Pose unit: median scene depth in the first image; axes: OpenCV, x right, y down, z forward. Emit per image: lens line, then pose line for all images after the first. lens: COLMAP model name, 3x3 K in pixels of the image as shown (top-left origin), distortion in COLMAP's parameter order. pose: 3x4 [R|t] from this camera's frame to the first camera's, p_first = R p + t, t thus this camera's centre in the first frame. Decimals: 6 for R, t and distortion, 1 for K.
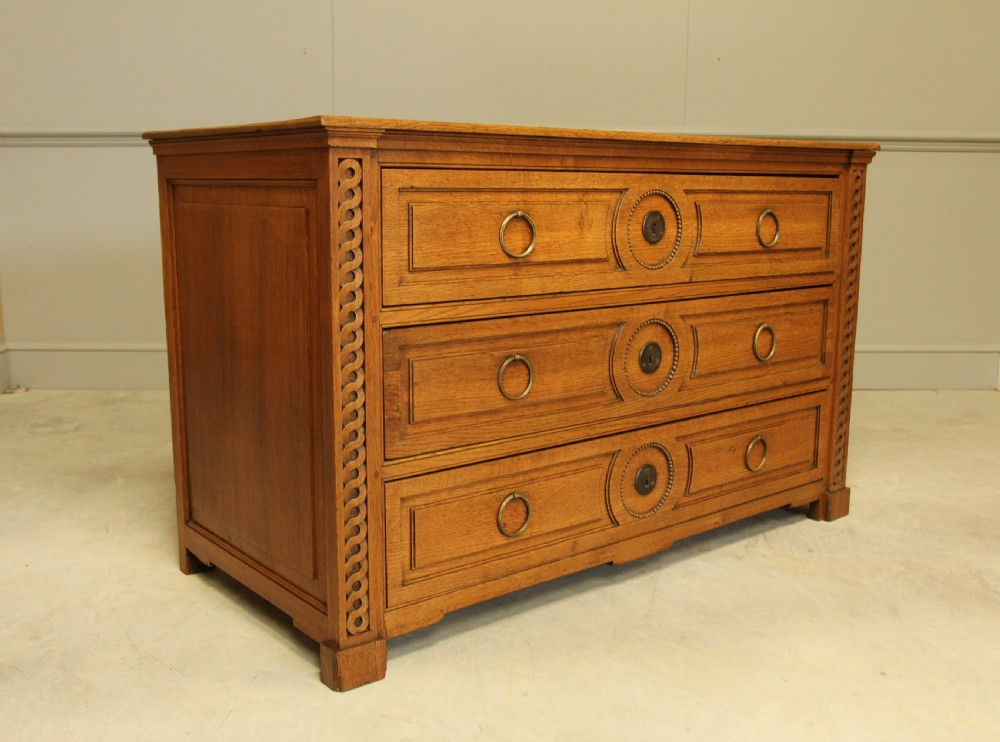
lens RADIAL K [[1062.1, 0, 498.7], [0, 1062.1, 379.3], [0, 0, 1]] dist [-0.045943, 0.000000]
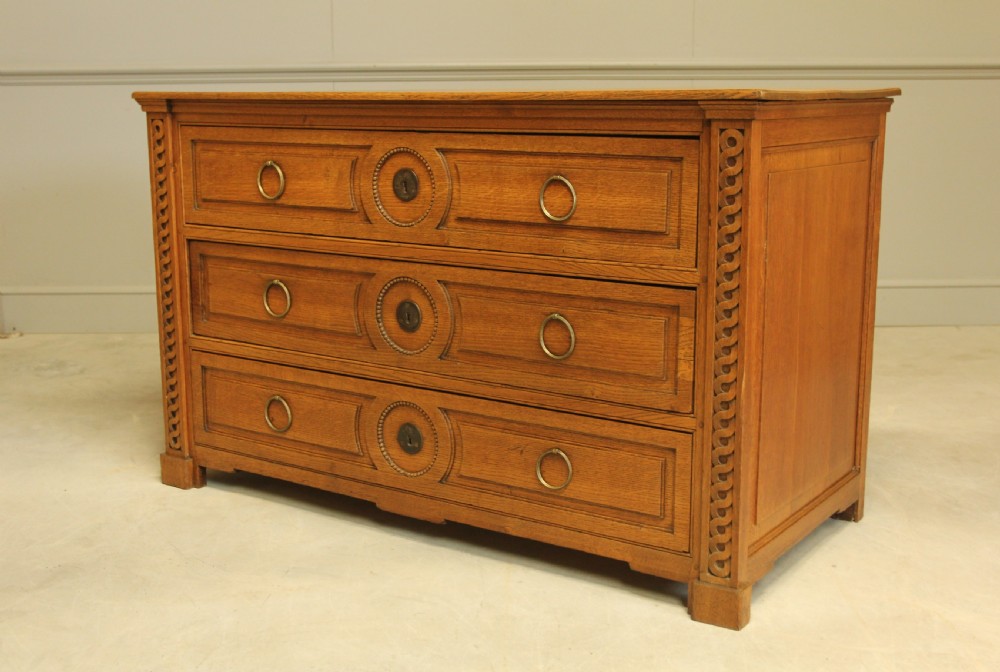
lens RADIAL K [[1268.9, 0, 501.6], [0, 1268.9, 337.0], [0, 0, 1]] dist [-0.034638, 0.000000]
pose [[0.266714, 0.178075, -0.947182, 1.330505], [-0.174501, 0.975462, 0.134254, -0.180479], [0.947847, 0.129476, 0.291243, 0.759792]]
